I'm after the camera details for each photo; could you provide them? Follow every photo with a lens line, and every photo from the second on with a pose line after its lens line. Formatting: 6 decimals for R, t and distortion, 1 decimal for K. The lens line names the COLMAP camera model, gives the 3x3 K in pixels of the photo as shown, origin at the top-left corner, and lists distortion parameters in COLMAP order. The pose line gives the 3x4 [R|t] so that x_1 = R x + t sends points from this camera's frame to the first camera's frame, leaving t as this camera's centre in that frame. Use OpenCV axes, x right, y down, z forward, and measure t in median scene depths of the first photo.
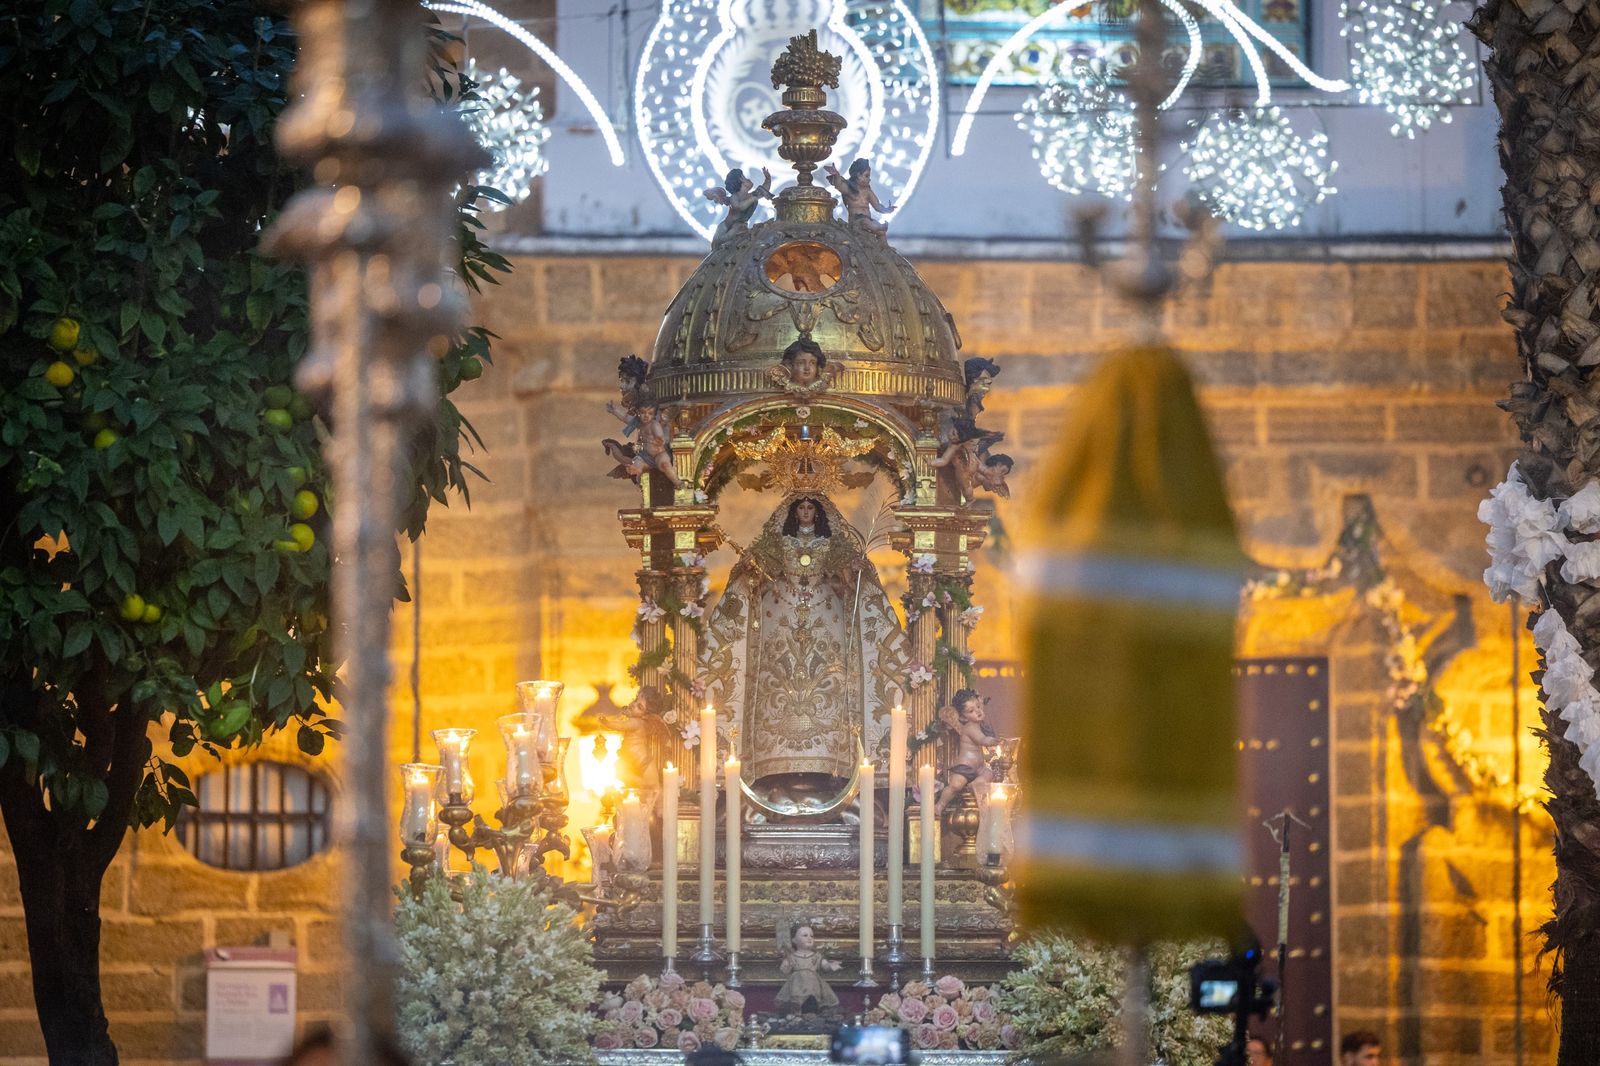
lens RADIAL K [[5446.6, 0, 798.4], [0, 5446.6, 533.4], [0, 0, 1]] dist [-0.199918, 0.000000]
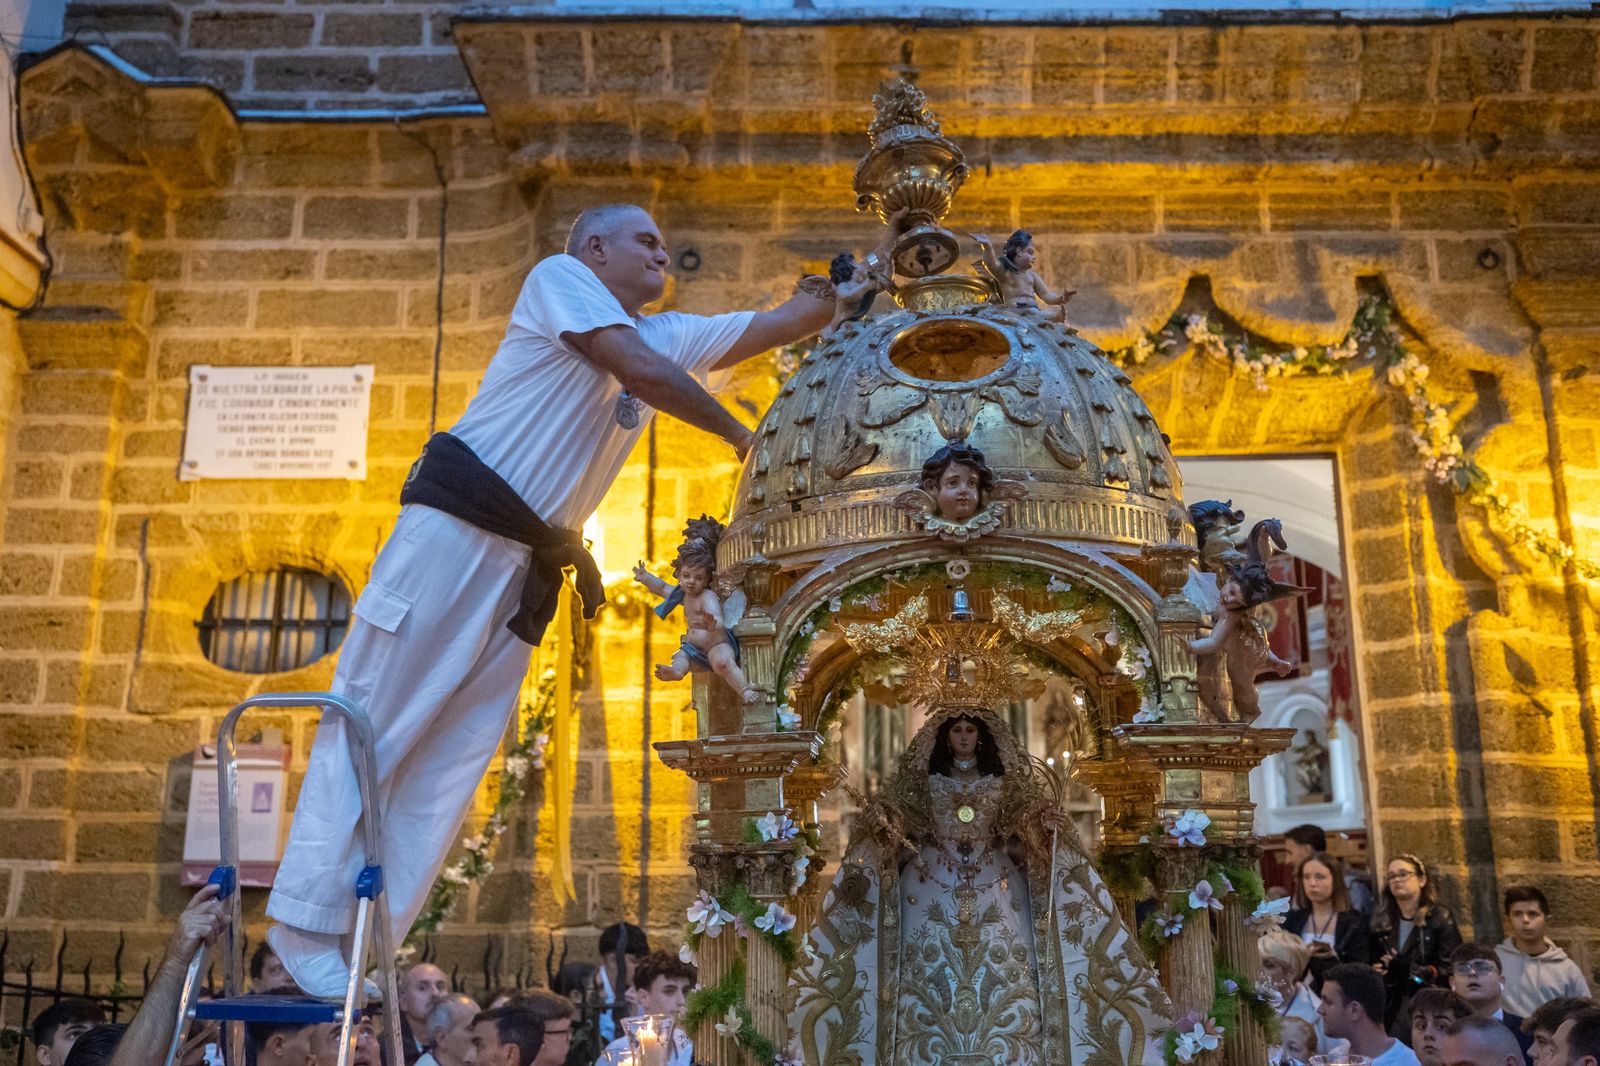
lens RADIAL K [[1448.7, 0, 799.8], [0, 1448.7, 549.0], [0, 0, 1]] dist [-0.014032, 0.000000]
pose [[0.997000, -0.033326, -0.069862, -0.005292], [0.024337, 0.991758, -0.125793, -0.005091], [0.073478, 0.123715, 0.989594, 0.844528]]
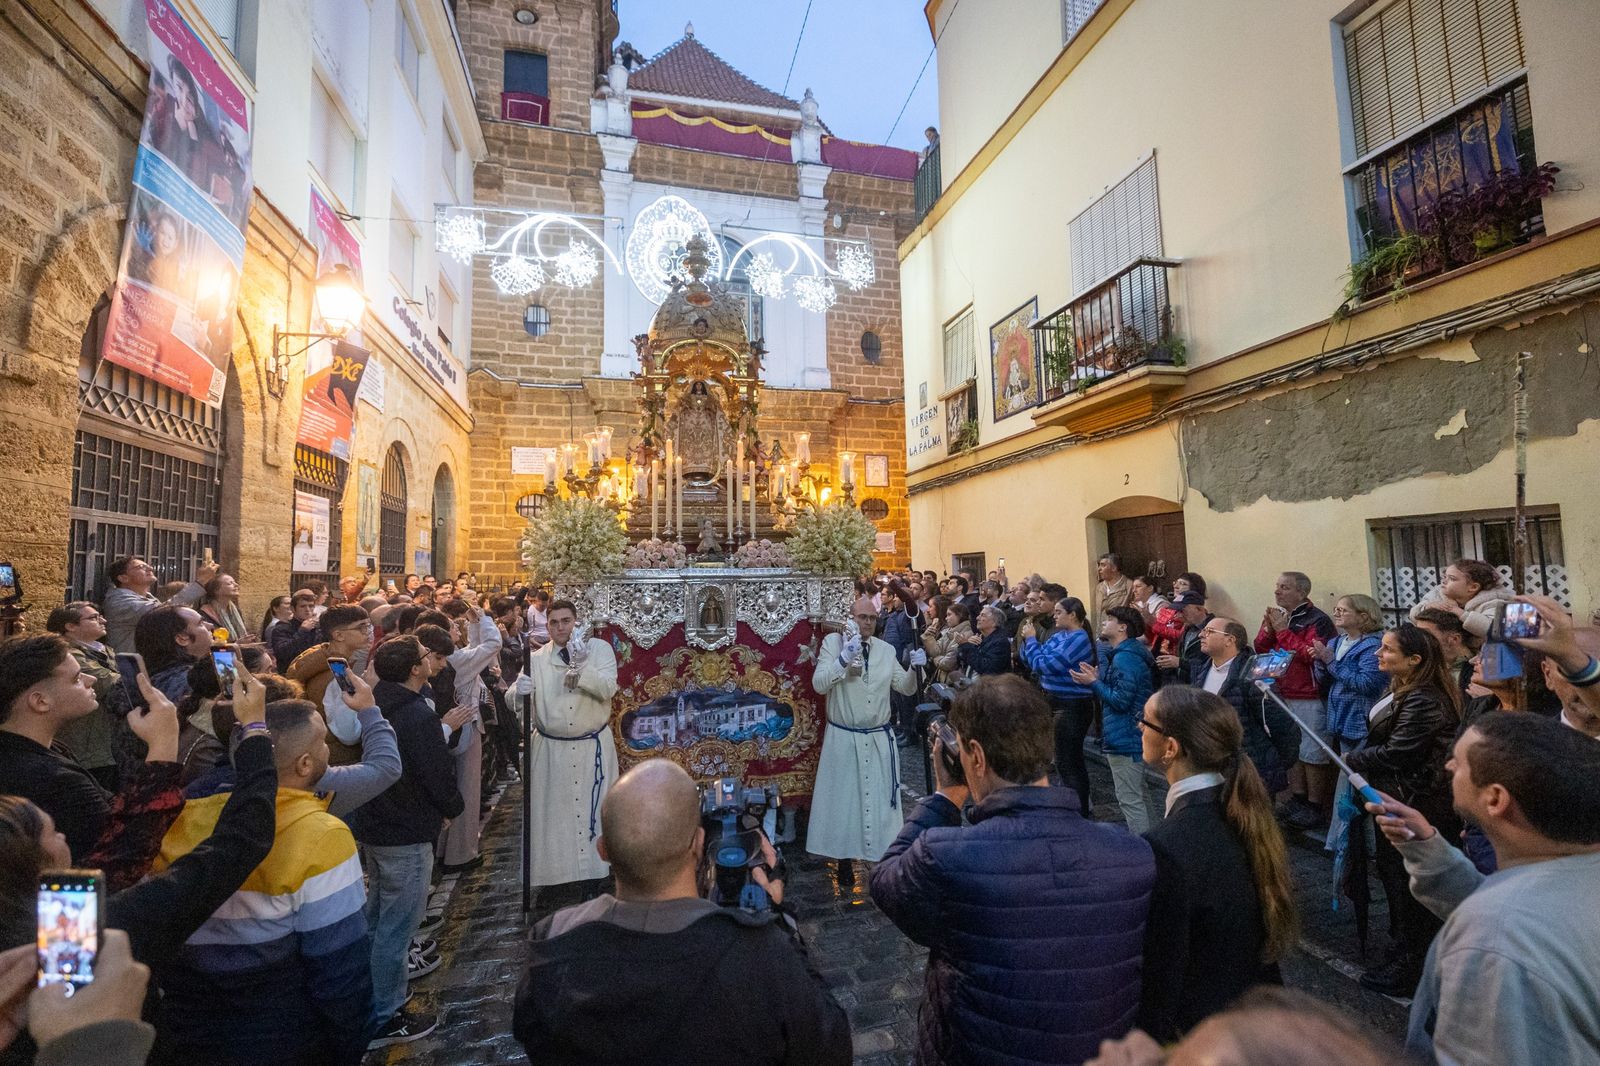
lens RADIAL K [[647.9, 0, 774.2], [0, 647.9, 534.4], [0, 0, 1]] dist [-0.005042, 0.001708]
pose [[0.984921, -0.002372, 0.172987, -0.020160], [-0.007745, 0.998299, 0.057787, 0.057598], [-0.172829, -0.058255, 0.983227, 0.653841]]
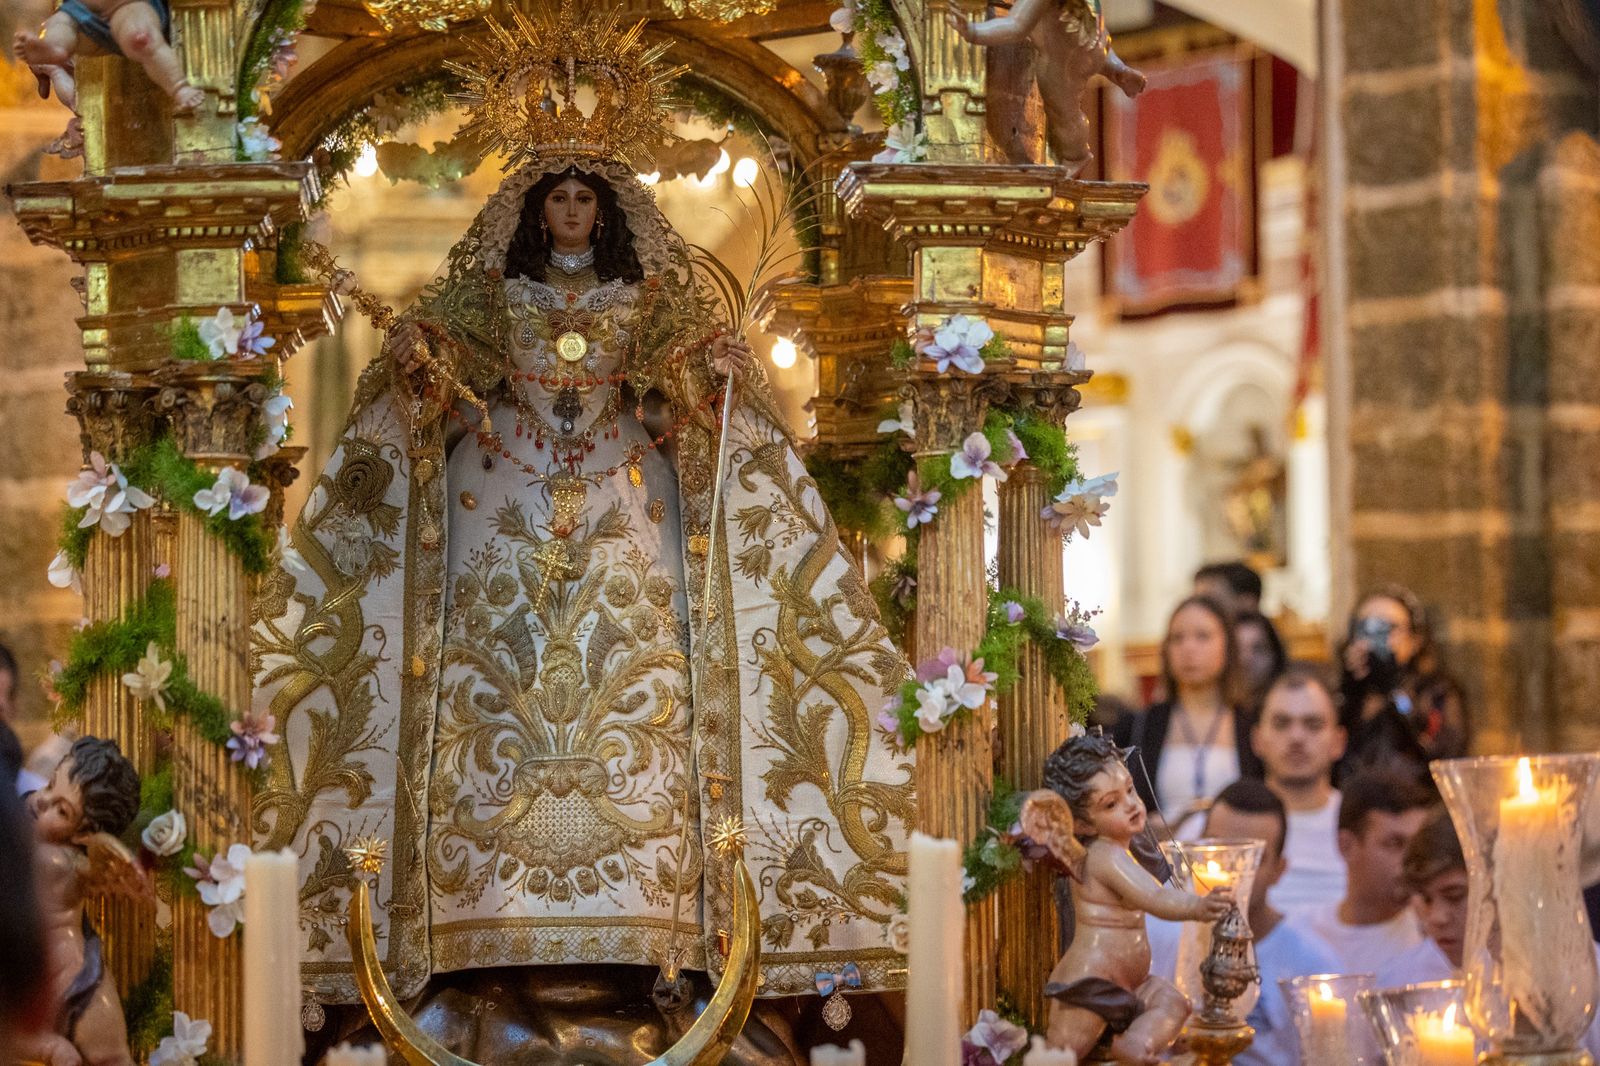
lens RADIAL K [[3203.0, 0, 759.1], [0, 3203.0, 498.1], [0, 0, 1]] dist [-0.032380, 0.000000]
pose [[0.994101, -0.007748, 0.108182, -0.009240], [0.004816, 0.999615, 0.027338, 0.009265], [-0.108352, -0.026656, 0.993755, 0.809540]]
